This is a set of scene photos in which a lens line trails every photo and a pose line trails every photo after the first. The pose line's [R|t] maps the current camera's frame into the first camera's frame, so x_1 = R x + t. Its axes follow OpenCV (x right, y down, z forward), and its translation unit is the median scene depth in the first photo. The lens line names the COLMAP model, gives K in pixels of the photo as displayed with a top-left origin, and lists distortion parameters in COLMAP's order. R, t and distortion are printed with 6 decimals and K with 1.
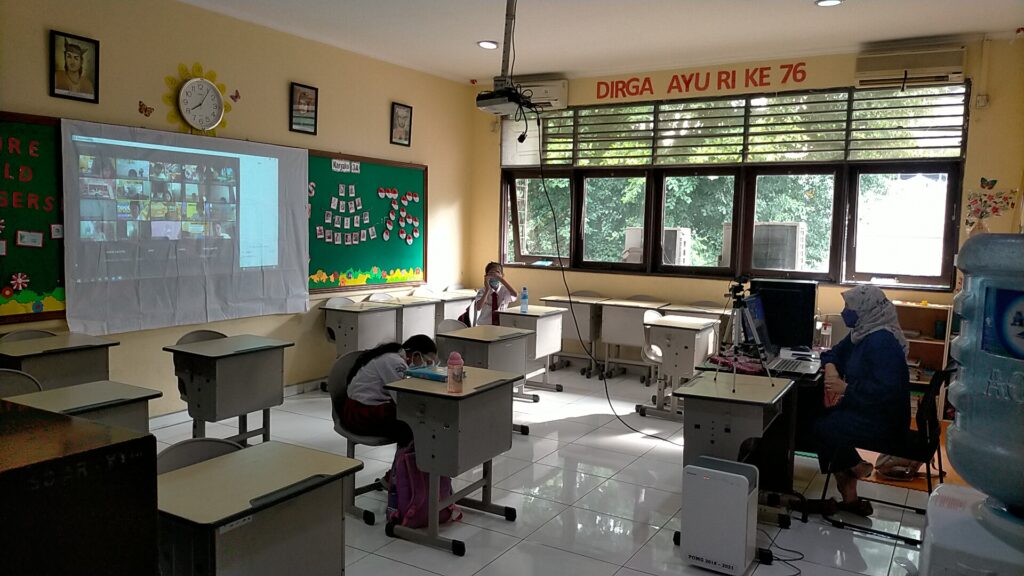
lens RADIAL K [[754.1, 0, 523.0], [0, 754.1, 285.1], [0, 0, 1]] dist [-0.002385, 0.000728]
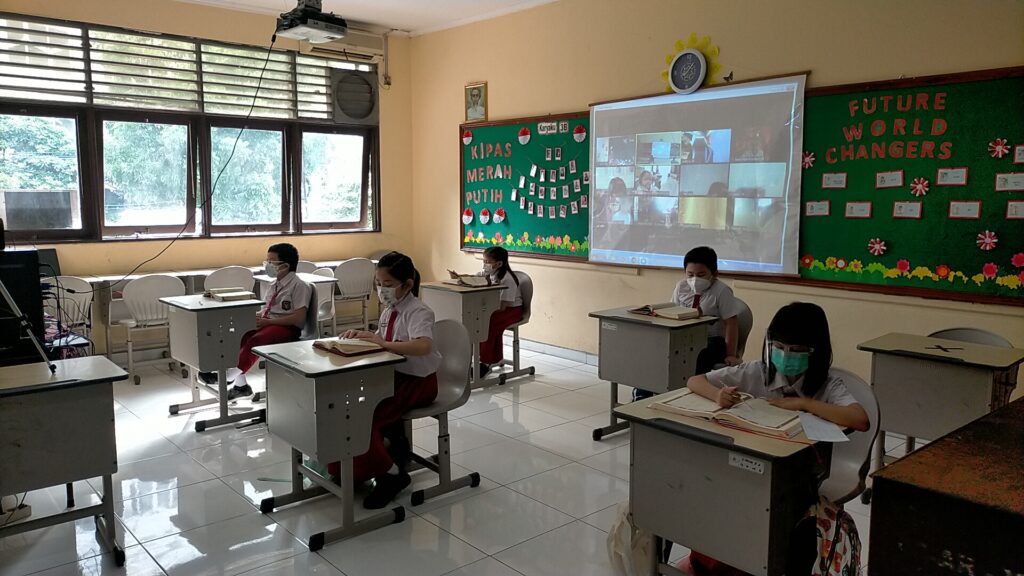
lens RADIAL K [[754.1, 0, 523.0], [0, 754.1, 285.1], [0, 0, 1]] dist [-0.002385, 0.000728]
pose [[0.311054, -0.140789, 0.939906, -0.554035], [0.069456, 0.989690, 0.125260, -0.044098], [-0.947851, 0.026320, 0.317626, 0.365352]]
